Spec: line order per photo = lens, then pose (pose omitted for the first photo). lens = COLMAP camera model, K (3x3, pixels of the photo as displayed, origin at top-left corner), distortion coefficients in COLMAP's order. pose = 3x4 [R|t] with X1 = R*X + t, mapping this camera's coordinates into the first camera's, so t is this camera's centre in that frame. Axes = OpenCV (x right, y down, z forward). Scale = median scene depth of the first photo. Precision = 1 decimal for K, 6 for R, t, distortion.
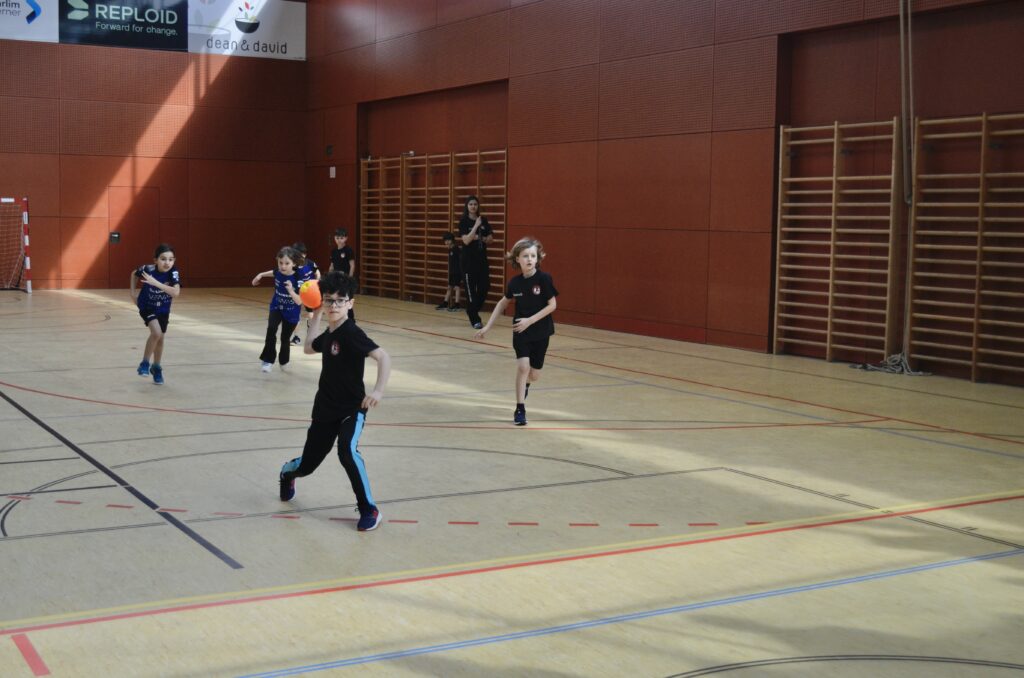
lens RADIAL K [[1370.7, 0, 512.0], [0, 1370.7, 339.0], [0, 0, 1]] dist [-0.028866, 0.014839]
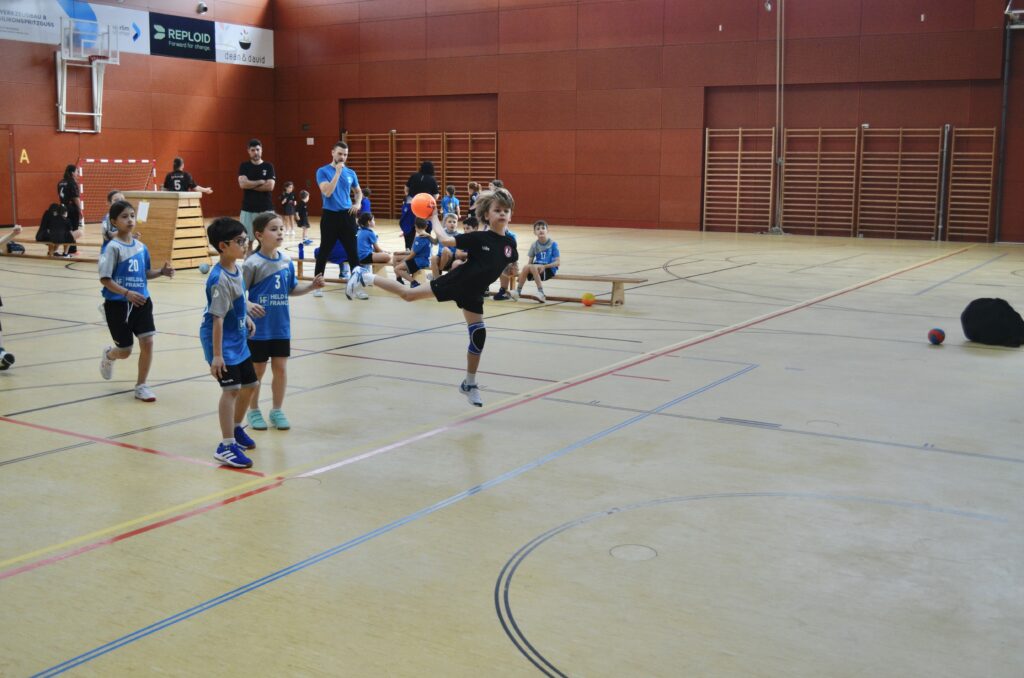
lens RADIAL K [[1132.1, 0, 541.0], [0, 1132.1, 336.6], [0, 0, 1]] dist [-0.043568, 0.004492]
pose [[0.872255, -0.080618, 0.482362, -0.941690], [0.049035, 0.995766, 0.077754, 0.025712], [-0.486588, -0.044169, 0.872514, -0.481849]]
